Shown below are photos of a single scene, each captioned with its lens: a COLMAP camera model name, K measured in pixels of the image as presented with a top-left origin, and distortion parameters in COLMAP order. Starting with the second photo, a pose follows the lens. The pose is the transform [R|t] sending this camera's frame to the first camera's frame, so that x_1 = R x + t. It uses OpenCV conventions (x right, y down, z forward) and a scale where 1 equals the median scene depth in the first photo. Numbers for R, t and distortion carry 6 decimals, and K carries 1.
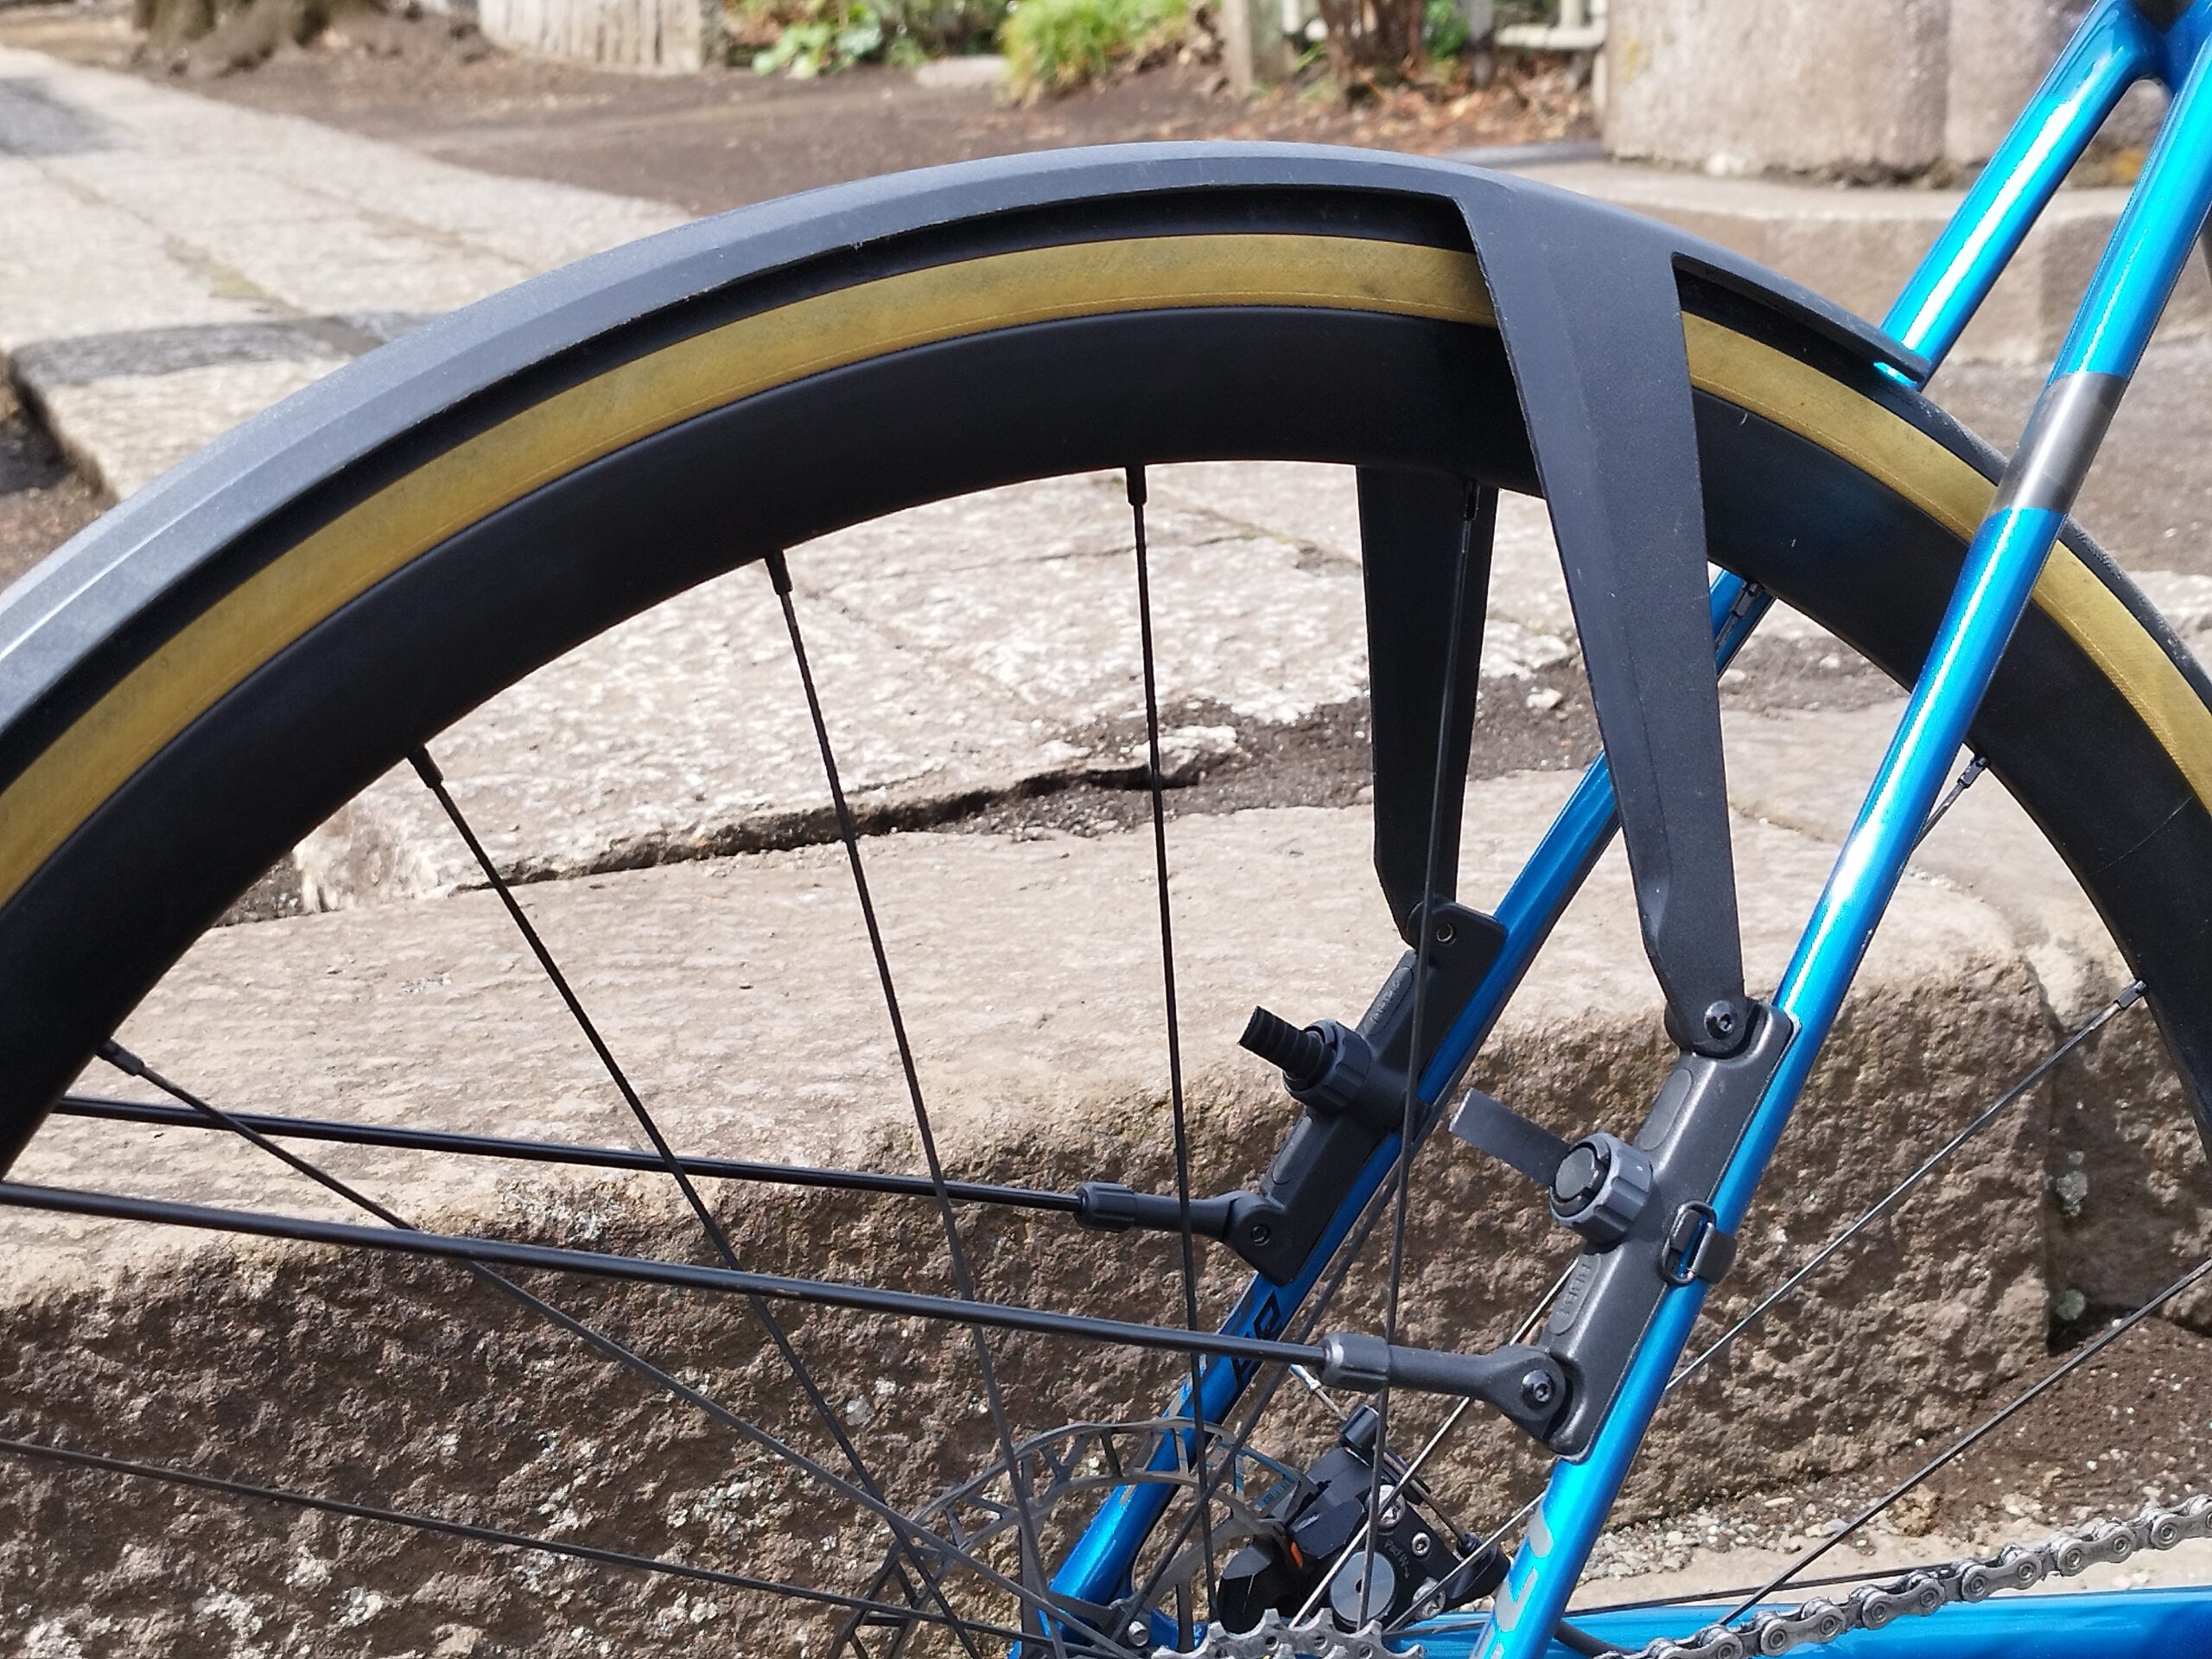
lens RADIAL K [[3201.3, 0, 1106.0], [0, 3201.3, 829.5], [0, 0, 1]] dist [0.096304, -0.374328]
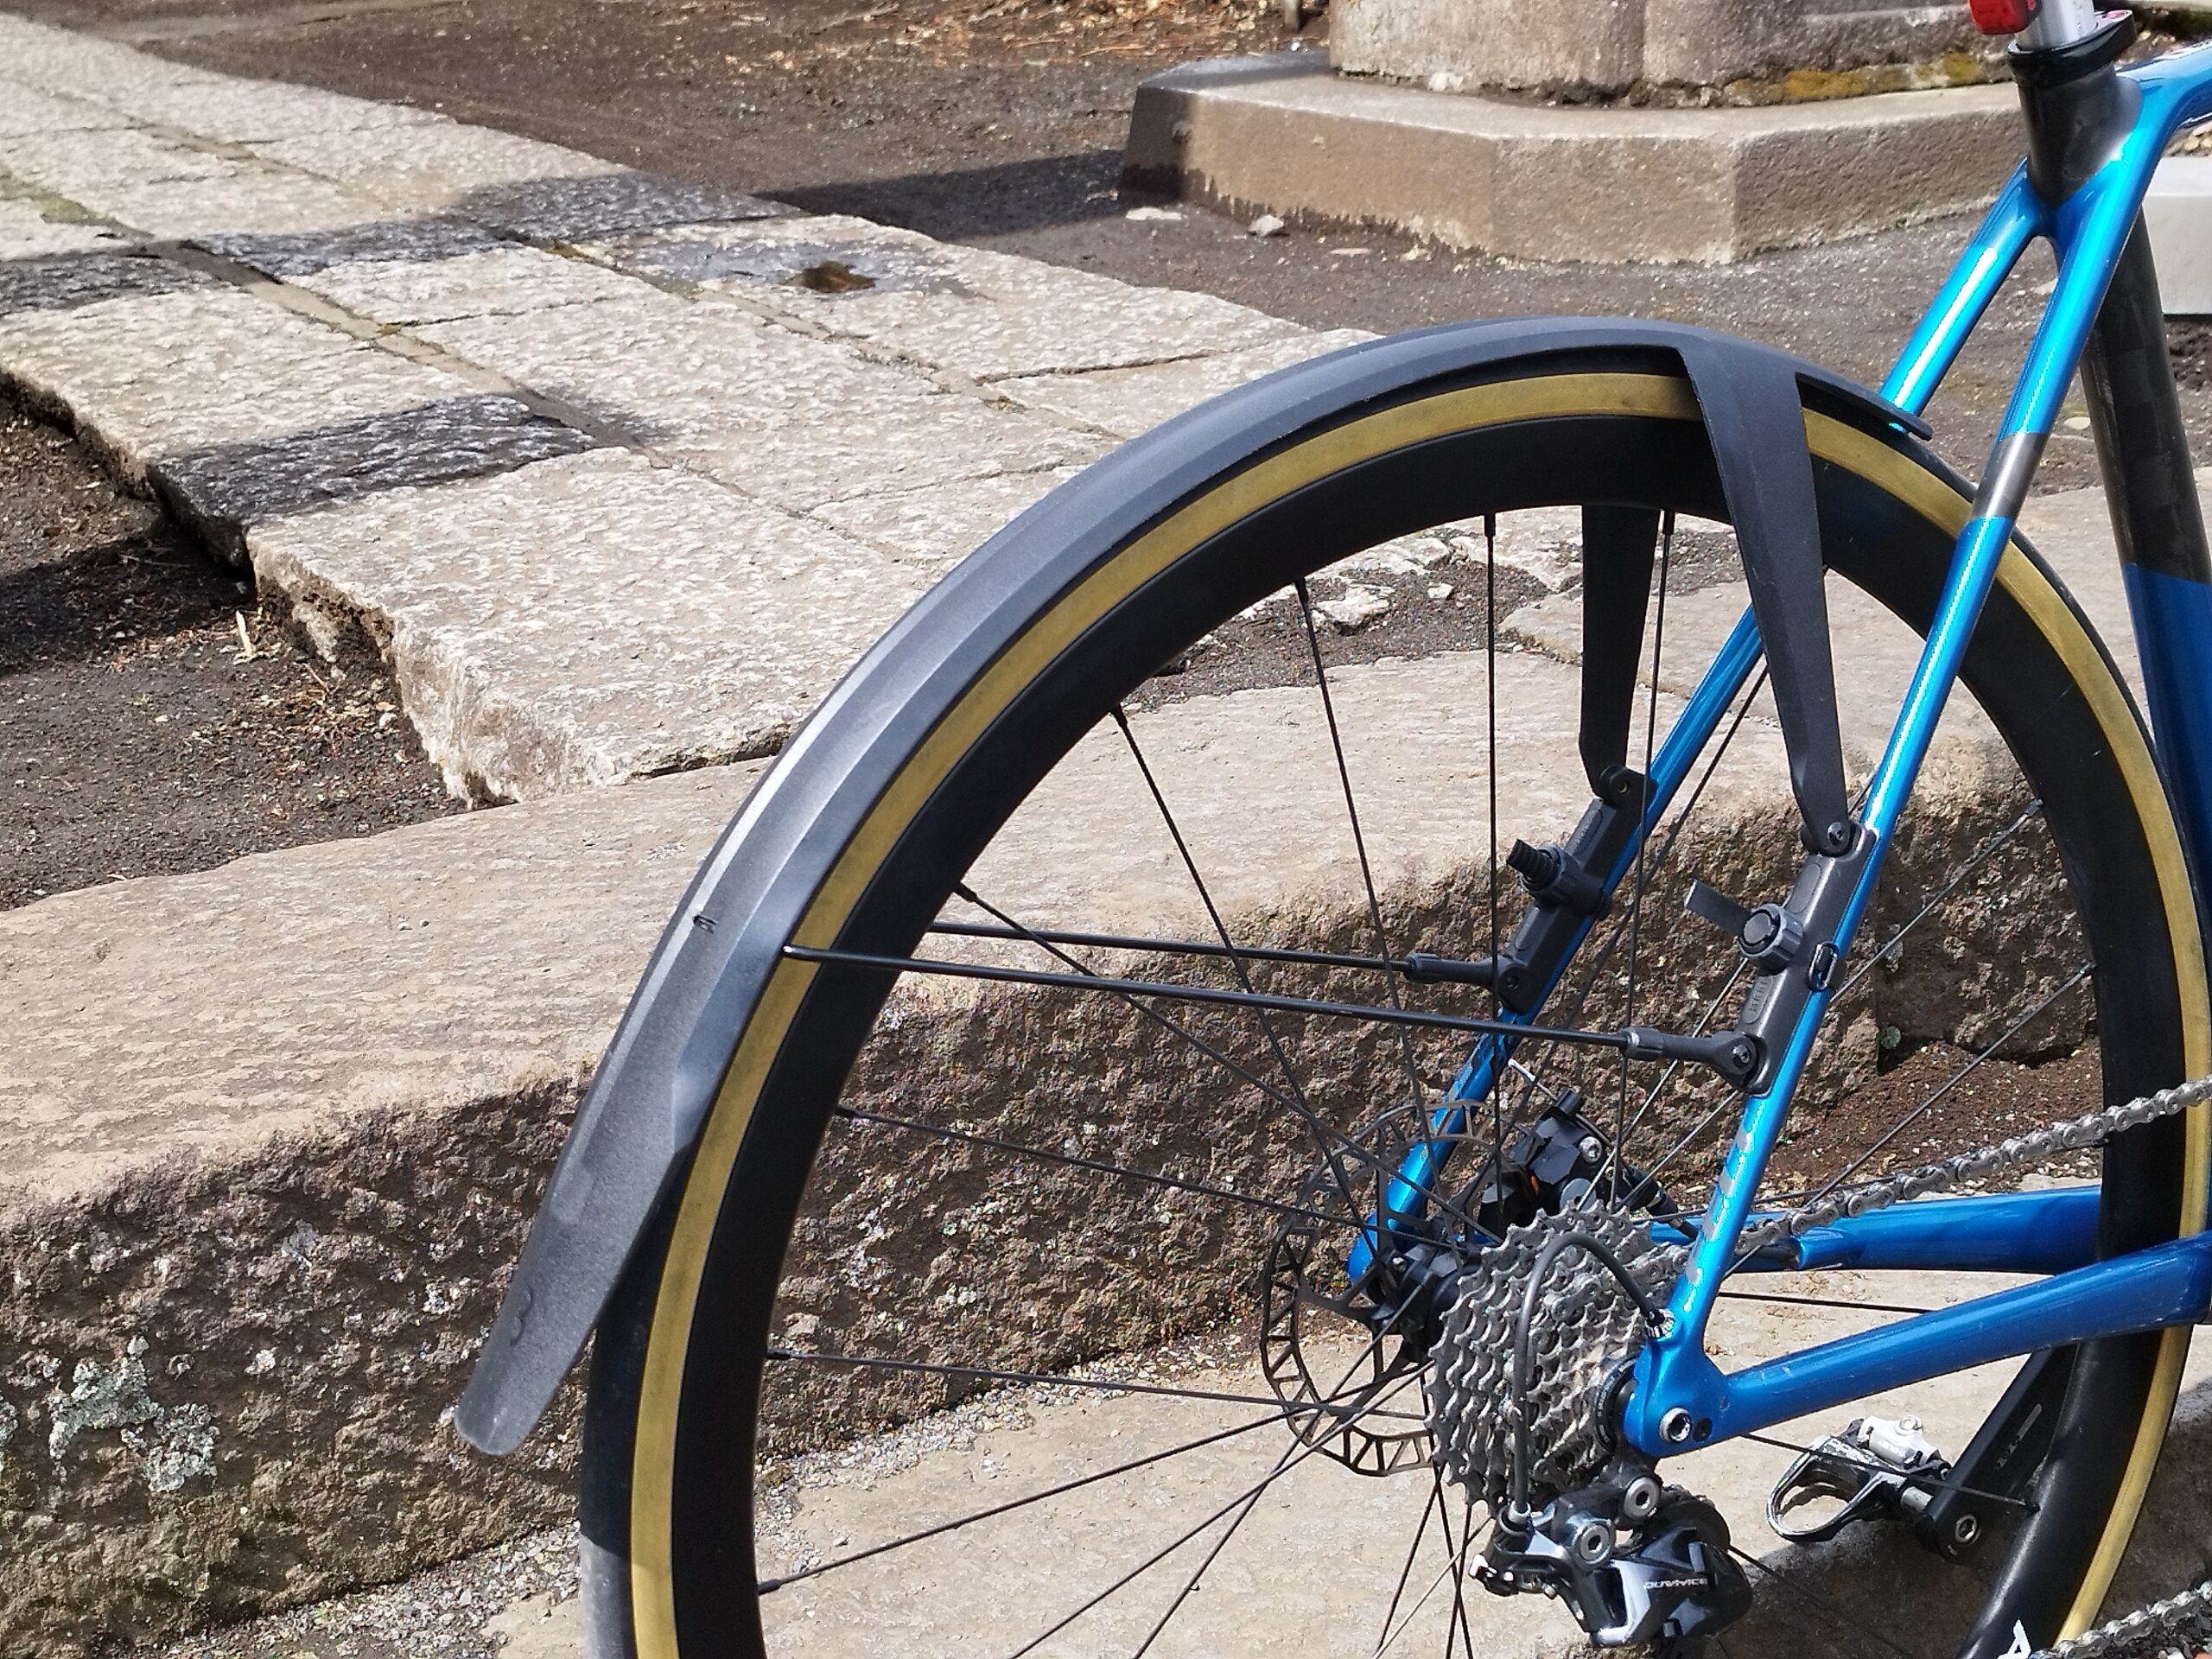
lens RADIAL K [[3210.1, 0, 1106.0], [0, 3210.1, 829.5], [0, 0, 1]] dist [0.186031, -1.096316]
pose [[0.991791, -0.040045, 0.121433, -0.225731], [0.034049, 0.998115, 0.051055, -0.024265], [-0.123249, -0.046501, 0.991286, -0.360937]]
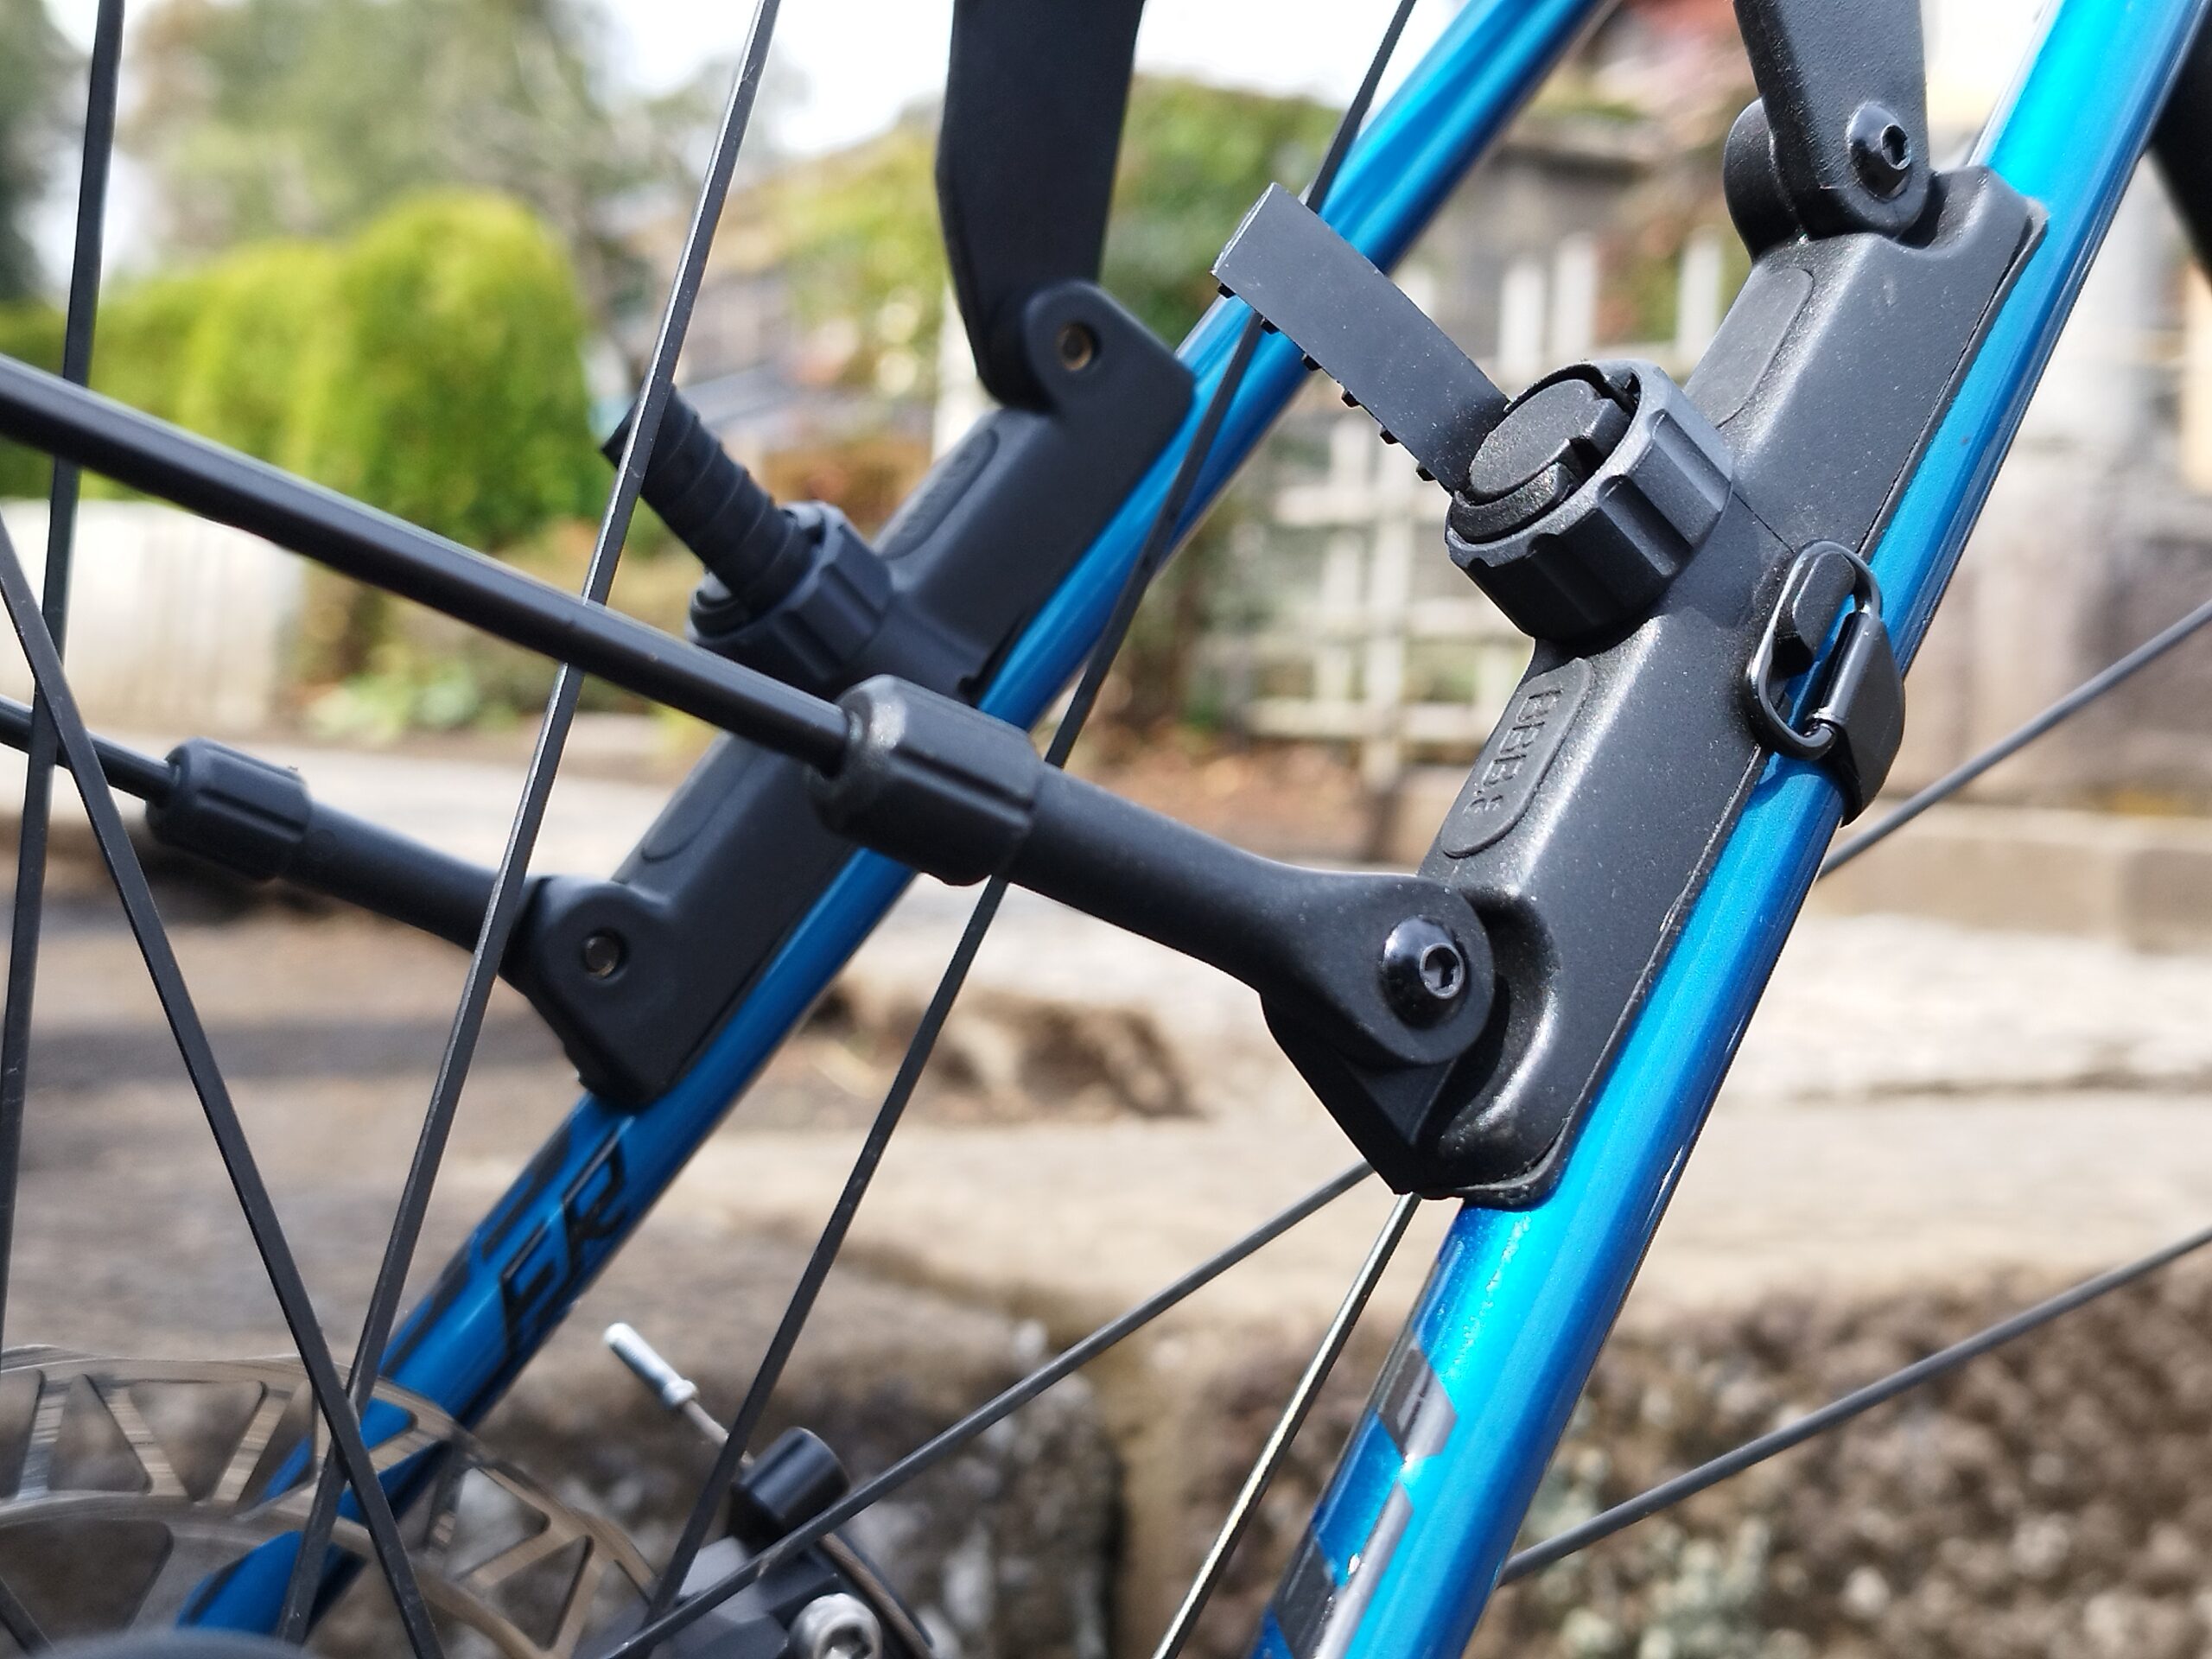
lens RADIAL K [[3210.1, 0, 1106.0], [0, 3210.1, 829.5], [0, 0, 1]] dist [0.186031, -1.096316]
pose [[0.973603, 0.109985, 0.200002, 0.016909], [-0.060266, 0.969022, -0.239511, 0.138449], [-0.220149, 0.221135, 0.950070, 0.381890]]
